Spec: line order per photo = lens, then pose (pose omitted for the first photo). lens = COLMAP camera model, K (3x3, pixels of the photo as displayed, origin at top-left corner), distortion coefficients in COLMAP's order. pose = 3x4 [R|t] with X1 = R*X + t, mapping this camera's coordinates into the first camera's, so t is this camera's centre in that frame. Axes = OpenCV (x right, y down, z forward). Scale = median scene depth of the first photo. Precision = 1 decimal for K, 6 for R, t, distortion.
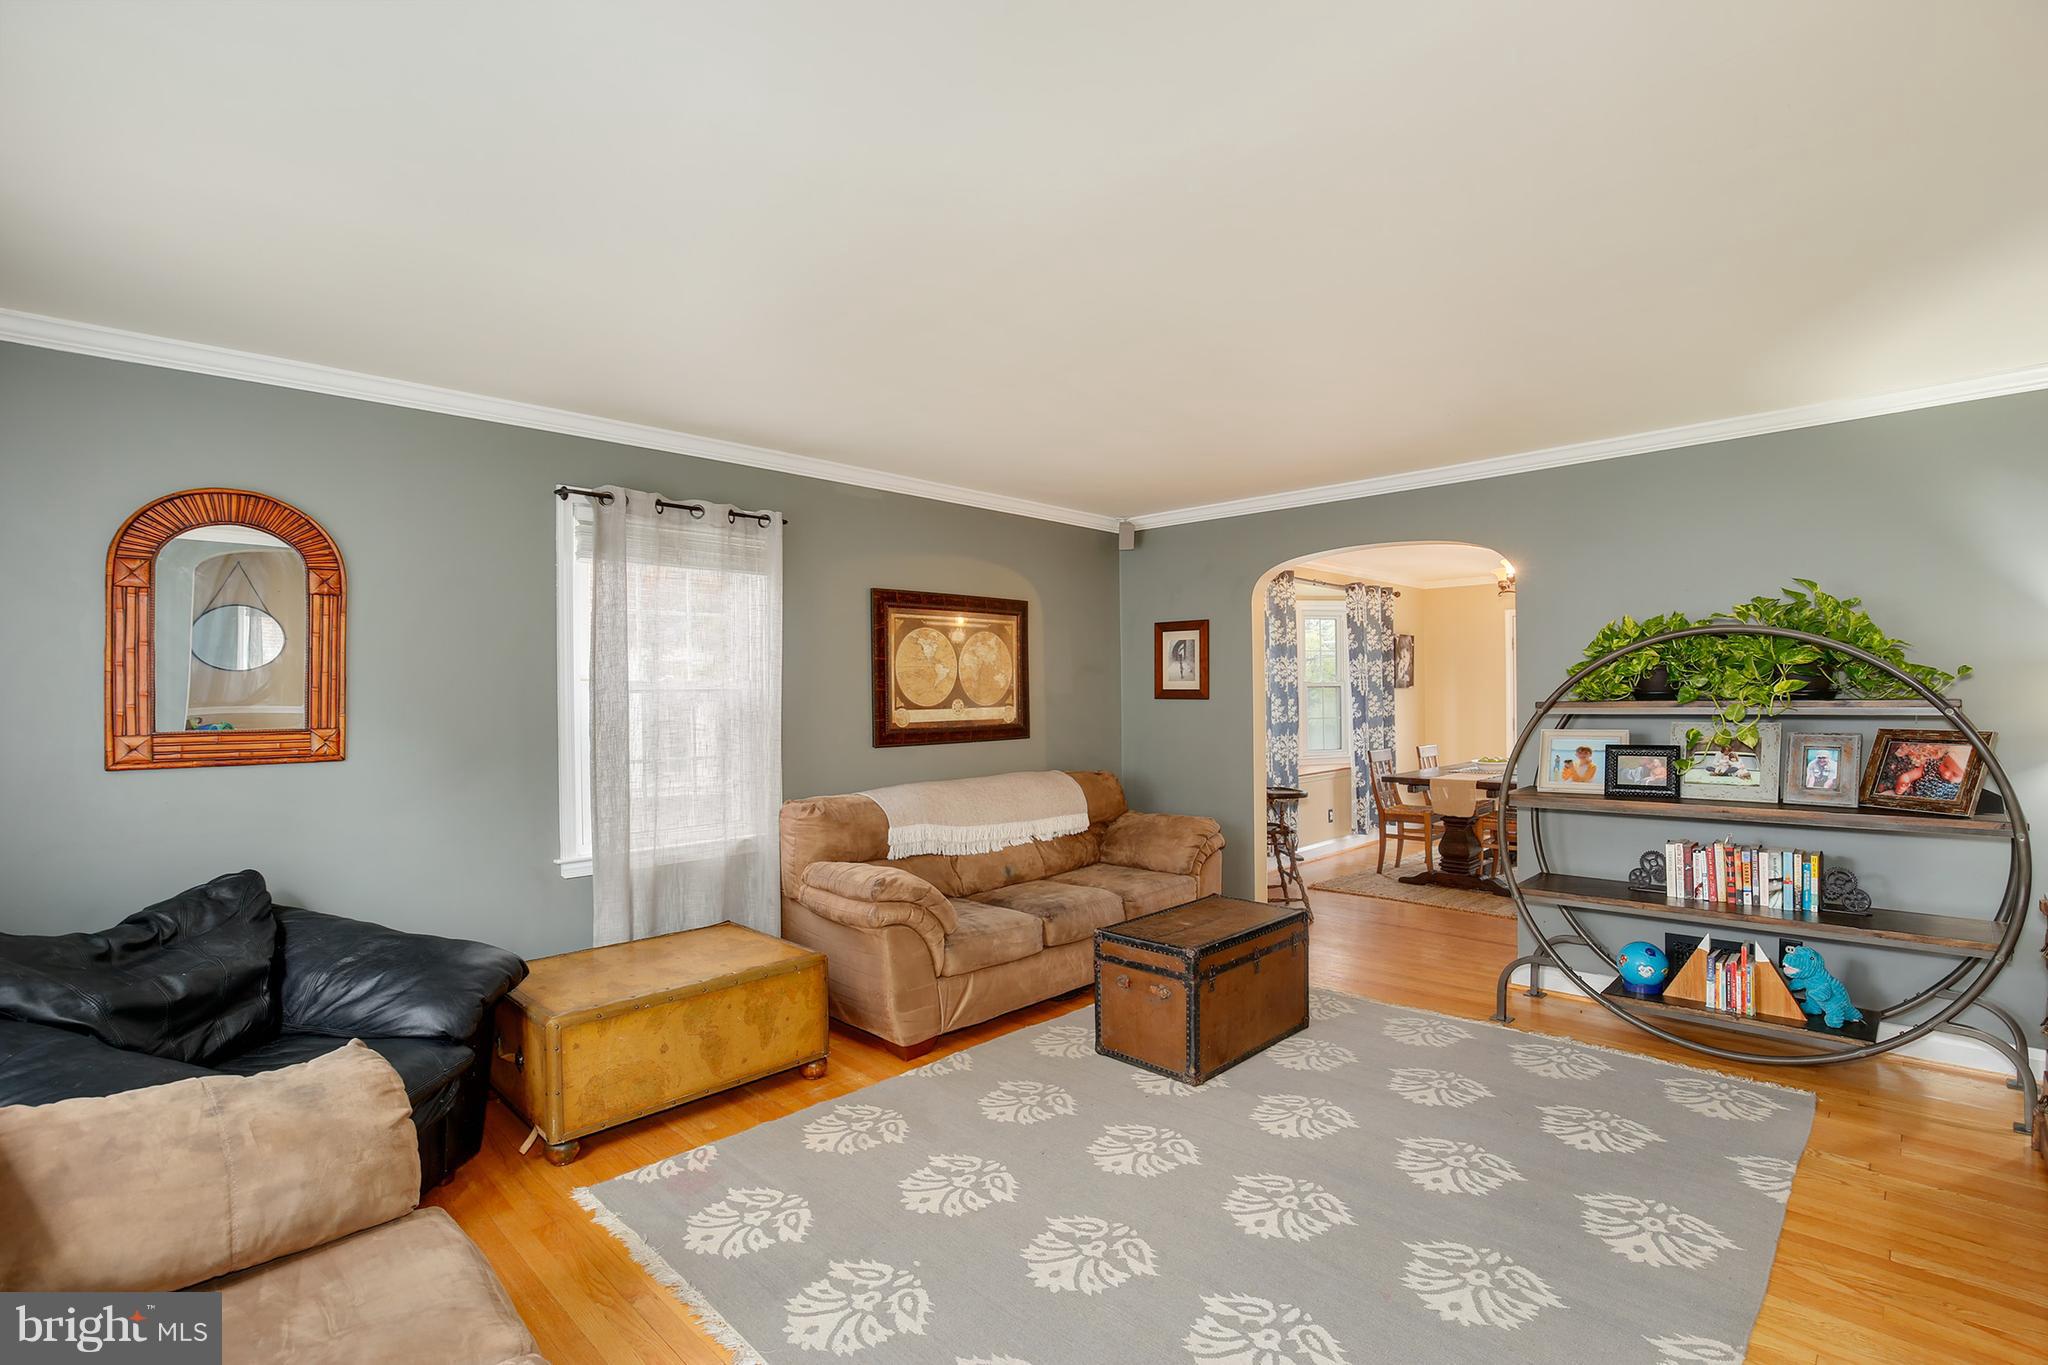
lens RADIAL K [[949.8, 0, 1022.2], [0, 949.8, 706.6], [0, 0, 1]] dist [-0.034347, 0.005731]
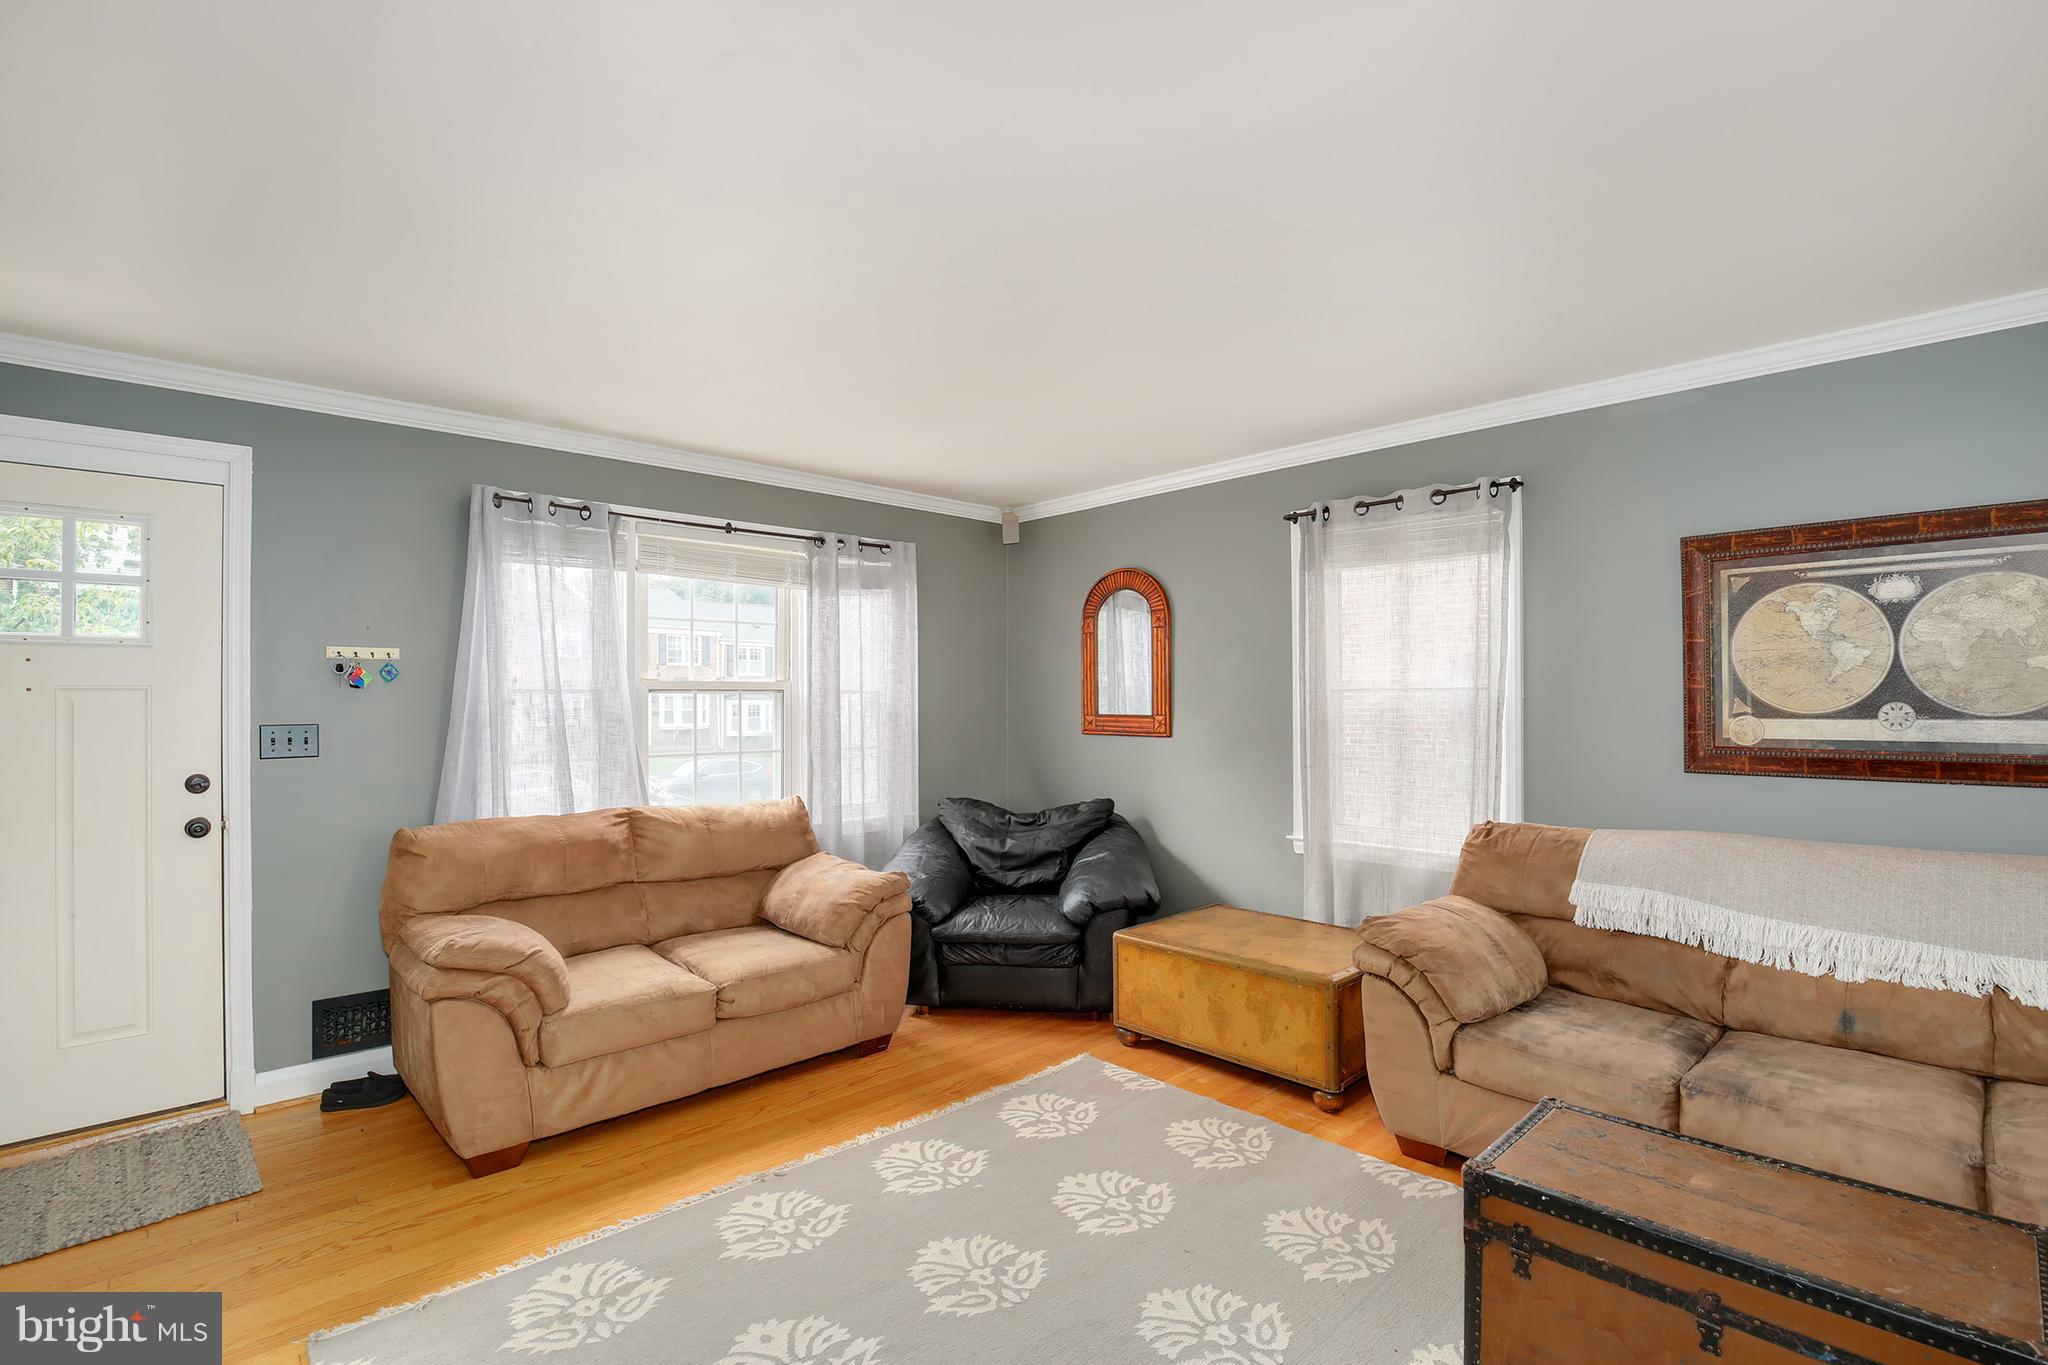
lens RADIAL K [[957.0, 0, 1034.2], [0, 957.0, 690.7], [0, 0, 1]] dist [-0.025455, 0.000119]
pose [[-0.027201, 0.003888, -0.999622, 0.774300], [-0.009013, 0.999951, 0.004135, -0.019470], [0.999589, 0.009122, -0.027165, 0.798490]]
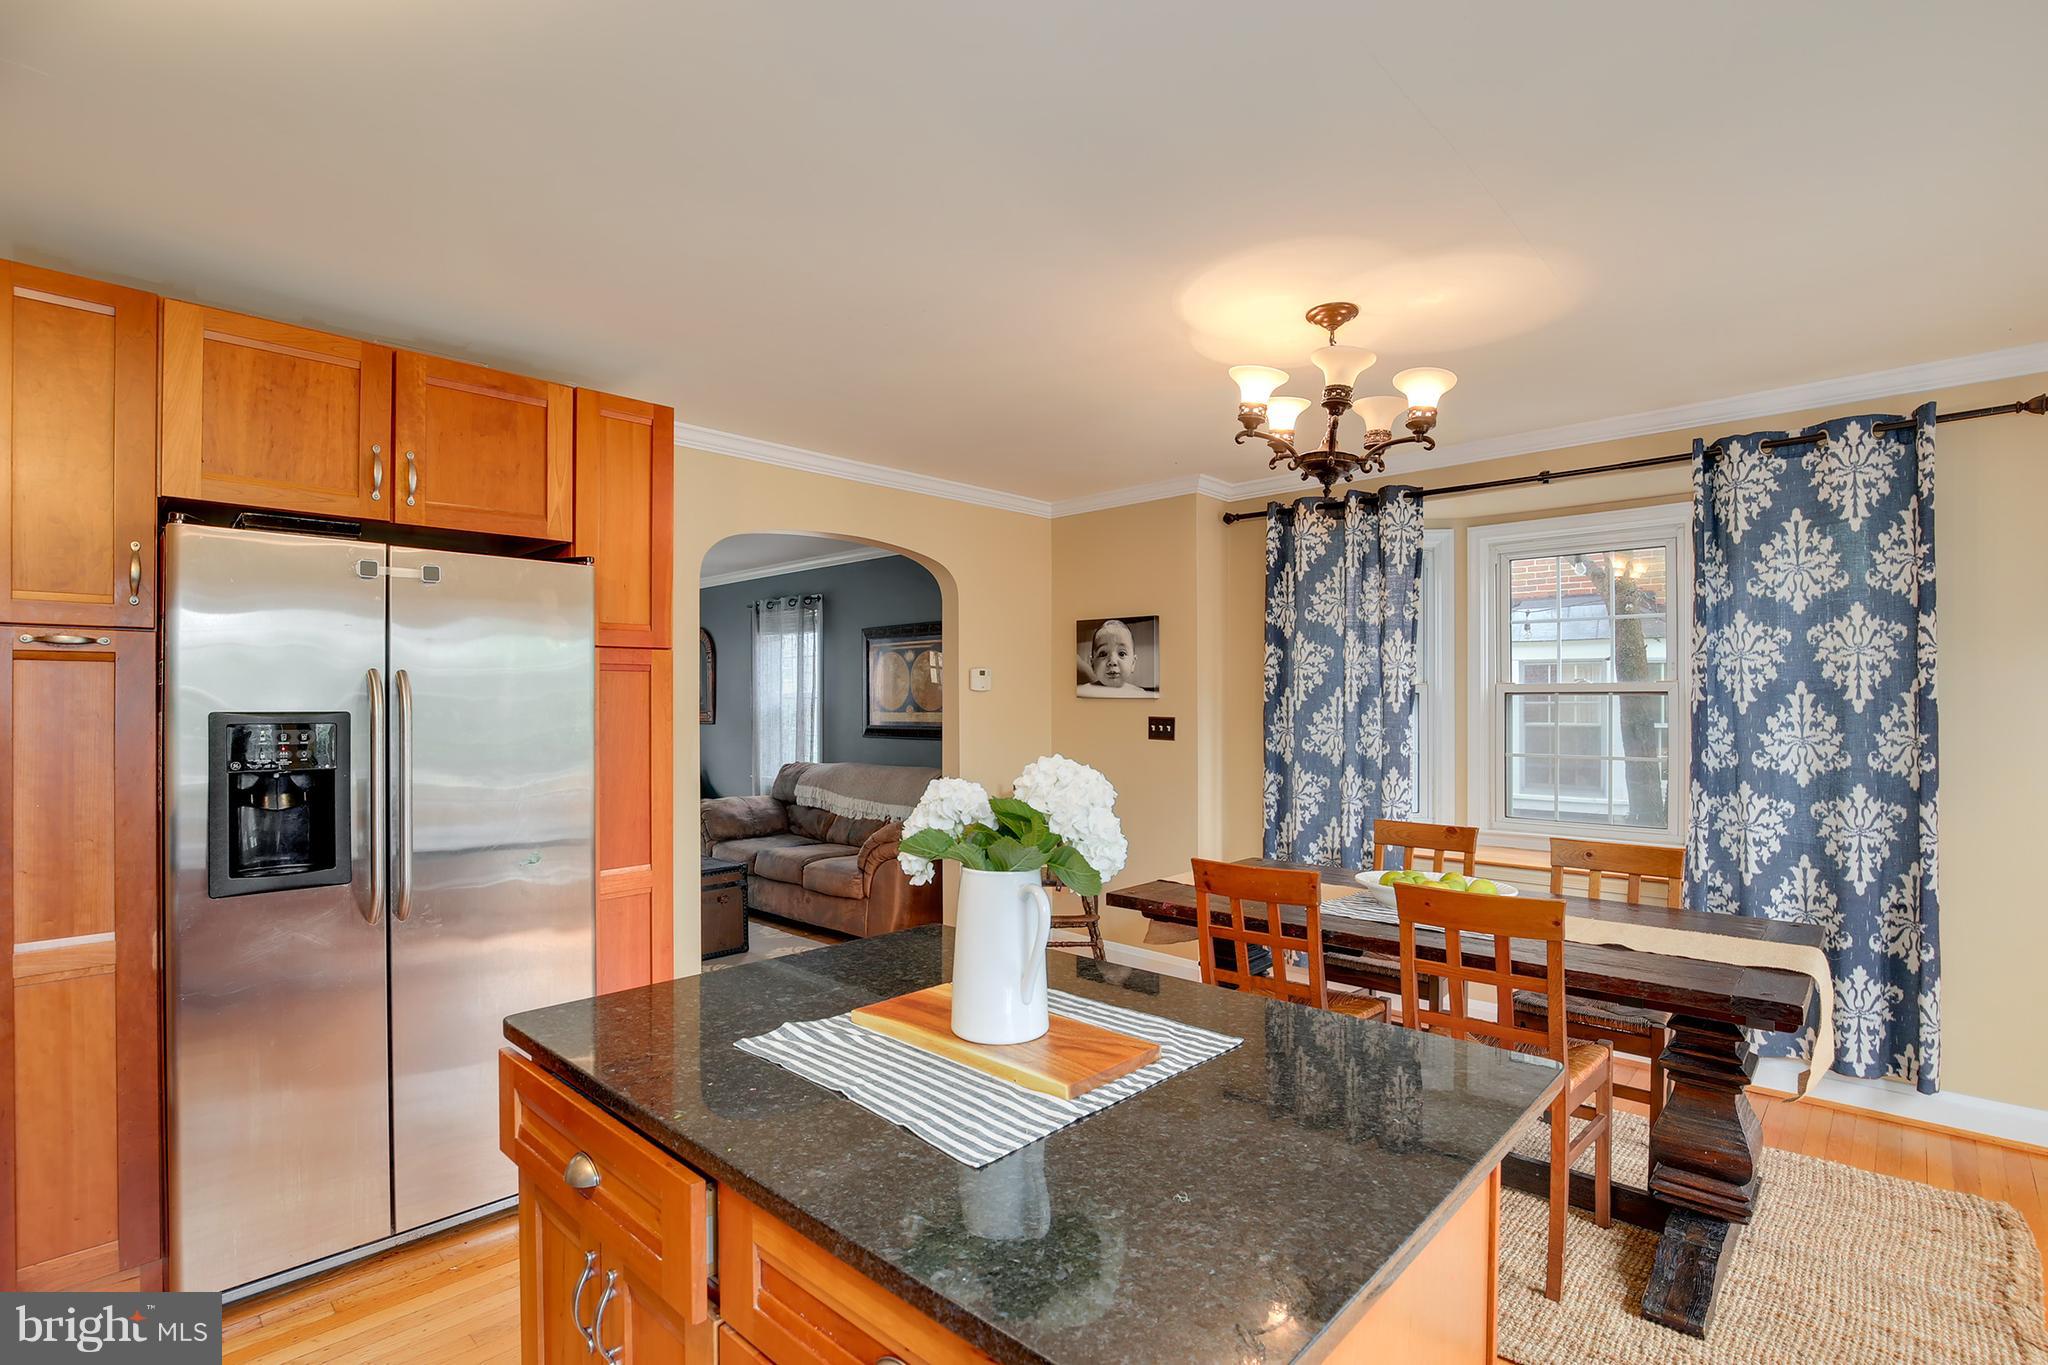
lens RADIAL K [[949.8, 0, 1022.2], [0, 949.8, 706.6], [0, 0, 1]] dist [-0.034347, 0.005731]
pose [[0.029828, 0.013224, -0.999468, 1.923746], [-0.013578, 0.999826, 0.012824, -0.039003], [0.999463, 0.013188, 0.030003, 1.744604]]
